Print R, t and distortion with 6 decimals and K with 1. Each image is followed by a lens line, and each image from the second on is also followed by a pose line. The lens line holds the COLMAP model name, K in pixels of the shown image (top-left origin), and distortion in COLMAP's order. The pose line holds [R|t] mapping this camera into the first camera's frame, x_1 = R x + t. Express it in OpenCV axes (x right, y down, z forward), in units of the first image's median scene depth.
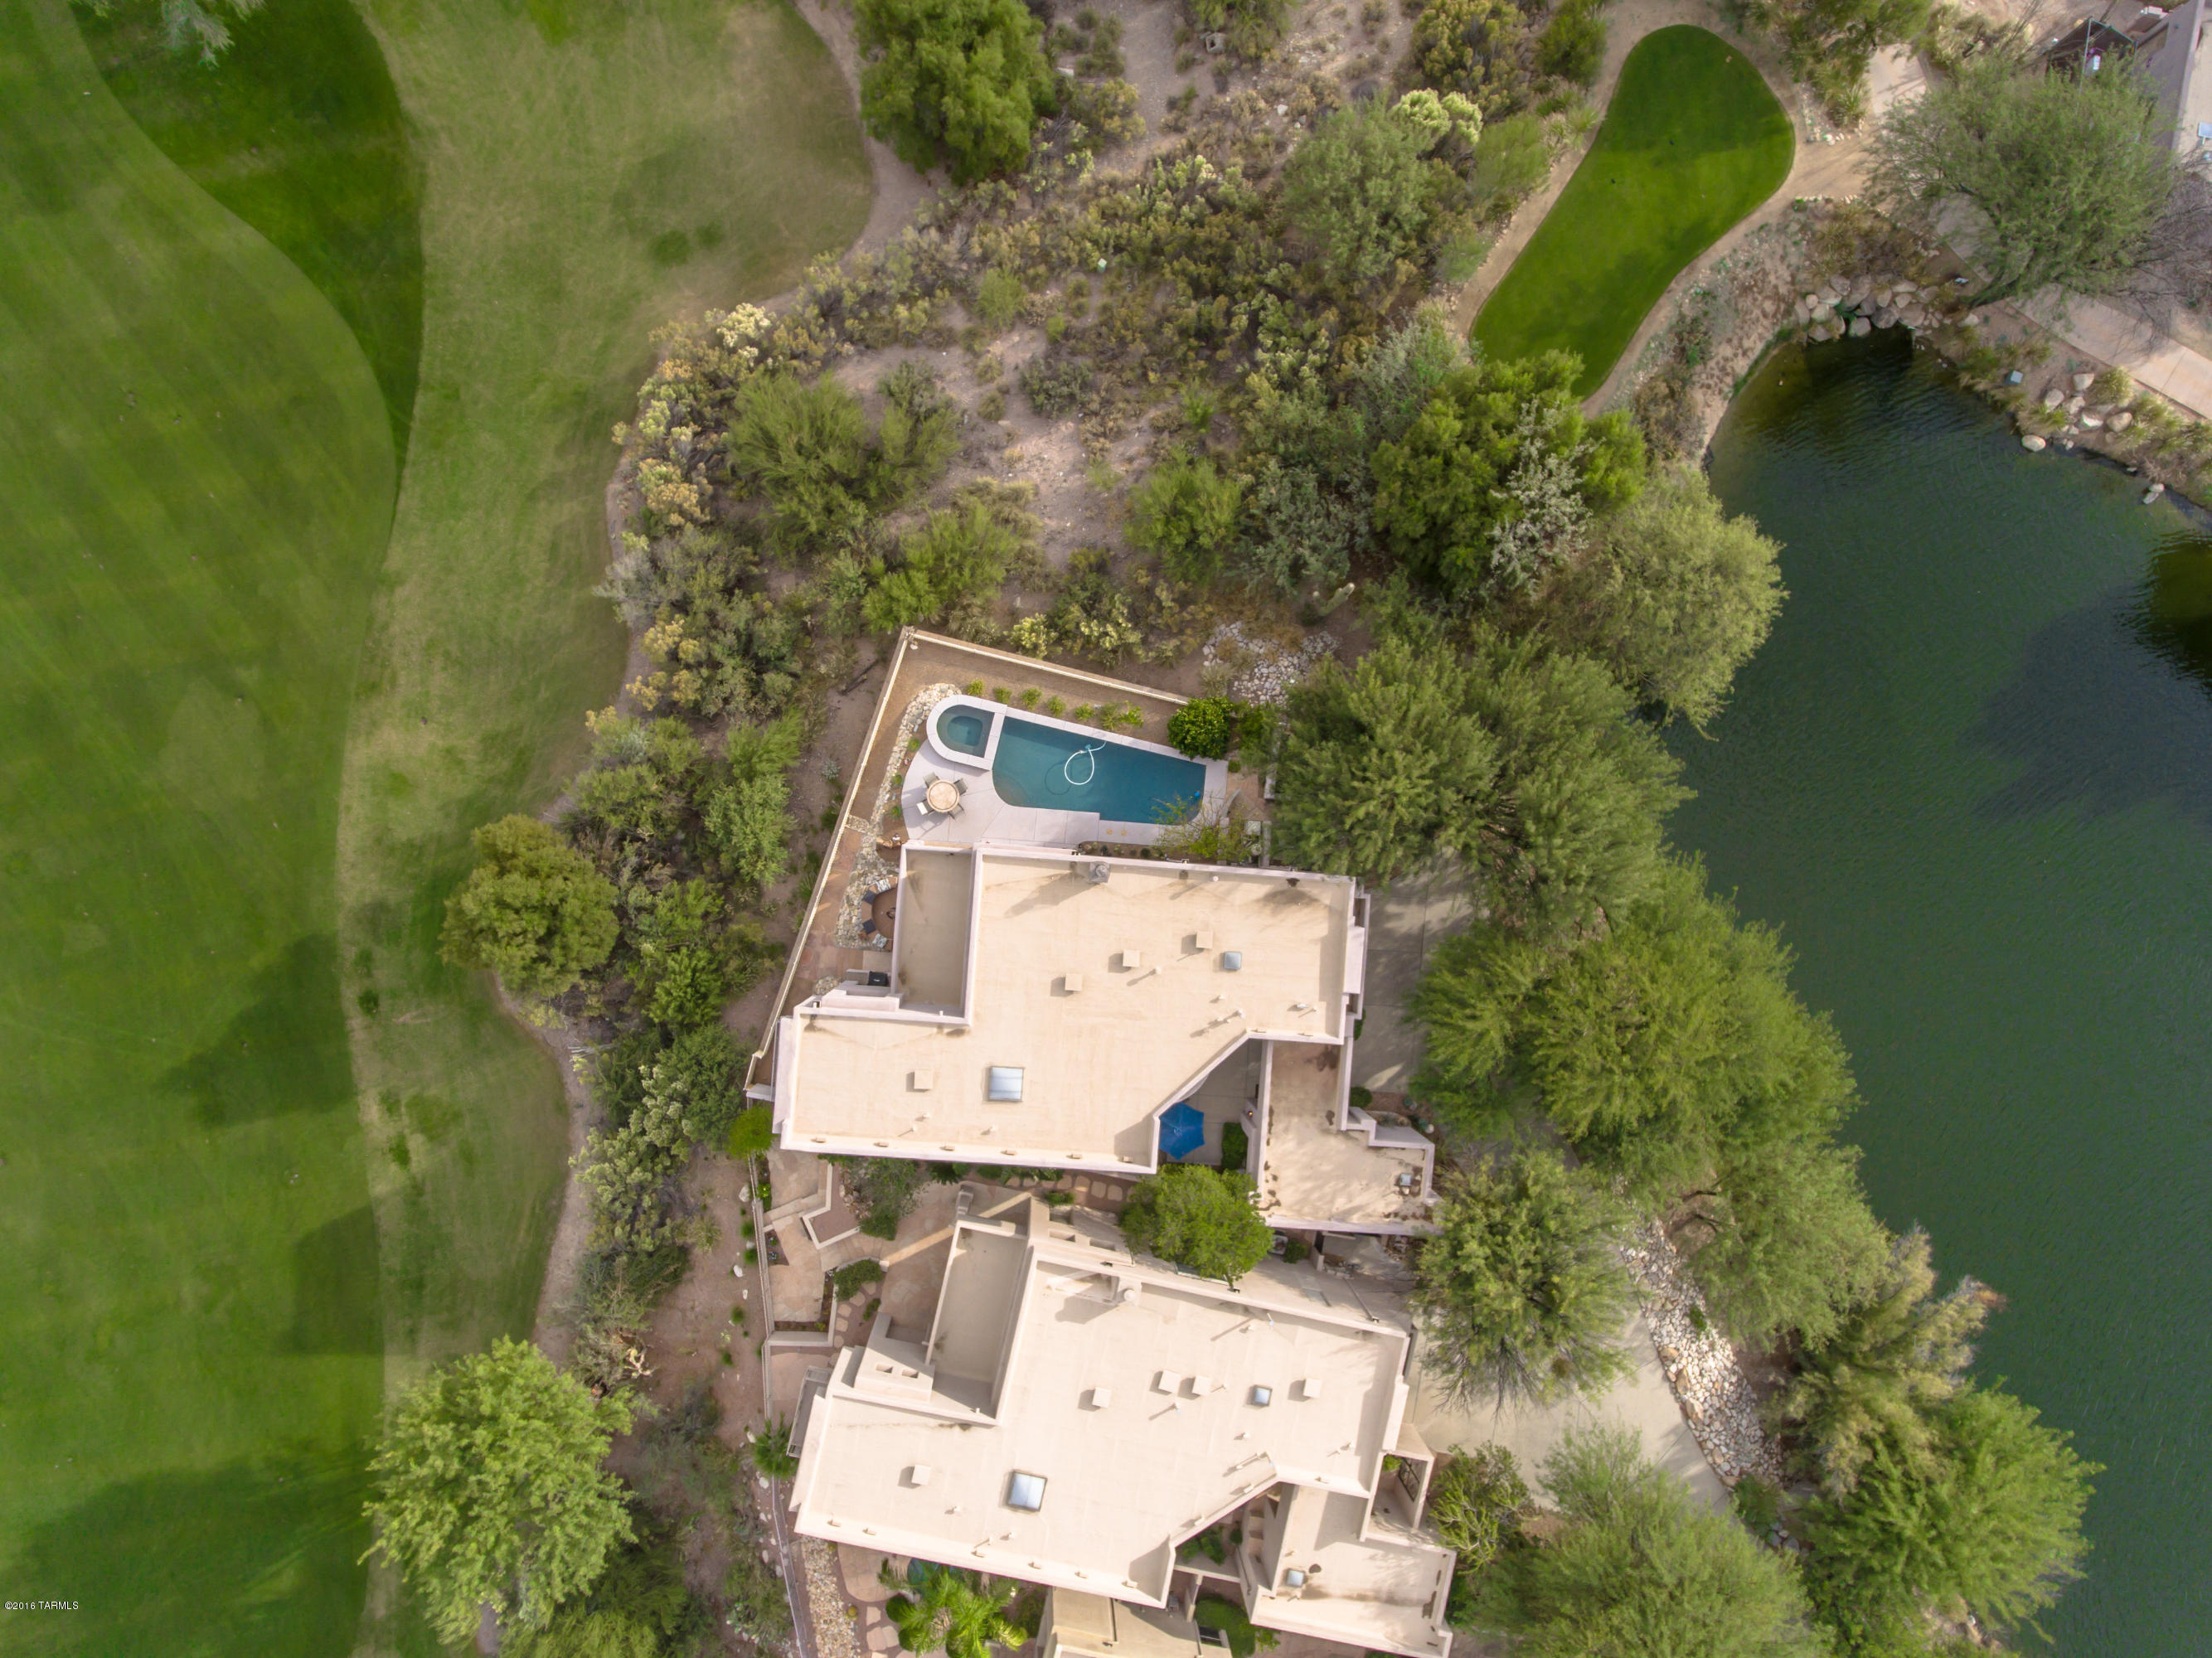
lens RADIAL K [[1295.9, 0, 1106.0], [0, 1295.9, 829.0], [0, 0, 1]] dist [-0.000898, 0.004989]
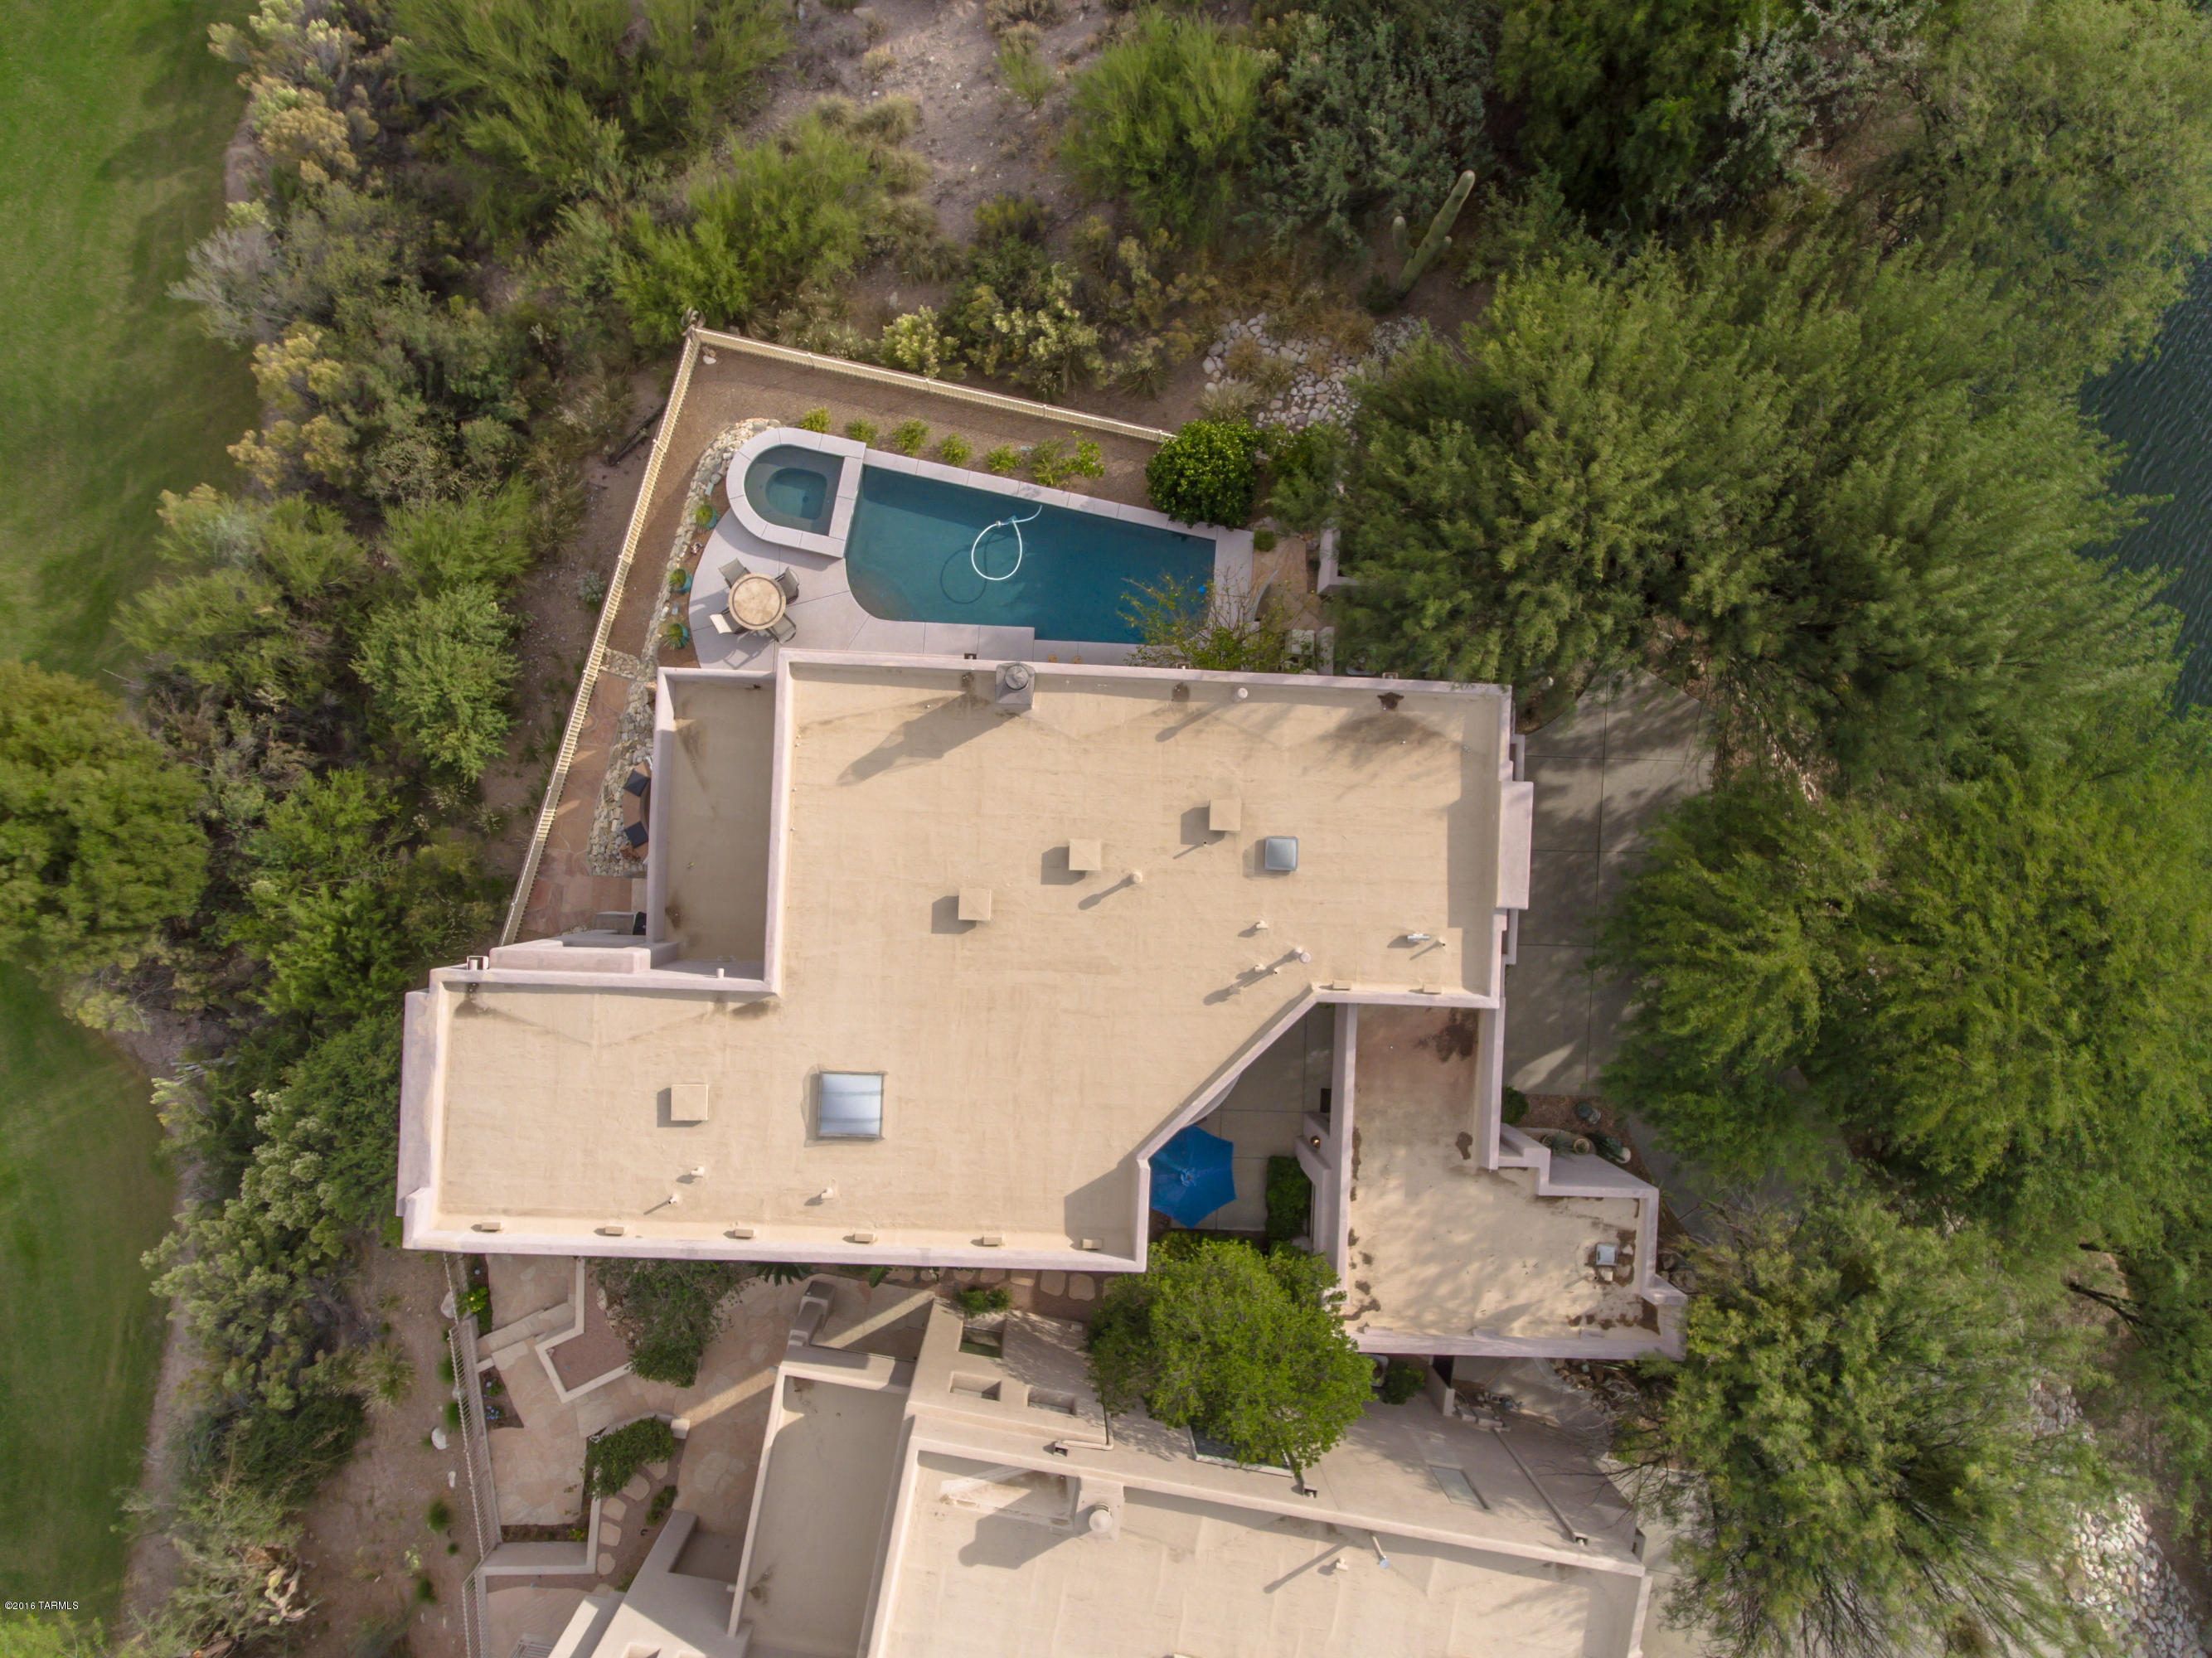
lens RADIAL K [[1280.9, 0, 1106.0], [0, 1280.9, 829.0], [0, 0, 1]] dist [0.001379, 0.000750]
pose [[0.999401, -0.033904, -0.006991, 0.028610], [0.033883, 0.999421, -0.003090, 0.081807], [0.007092, 0.002852, 0.999971, 0.437115]]
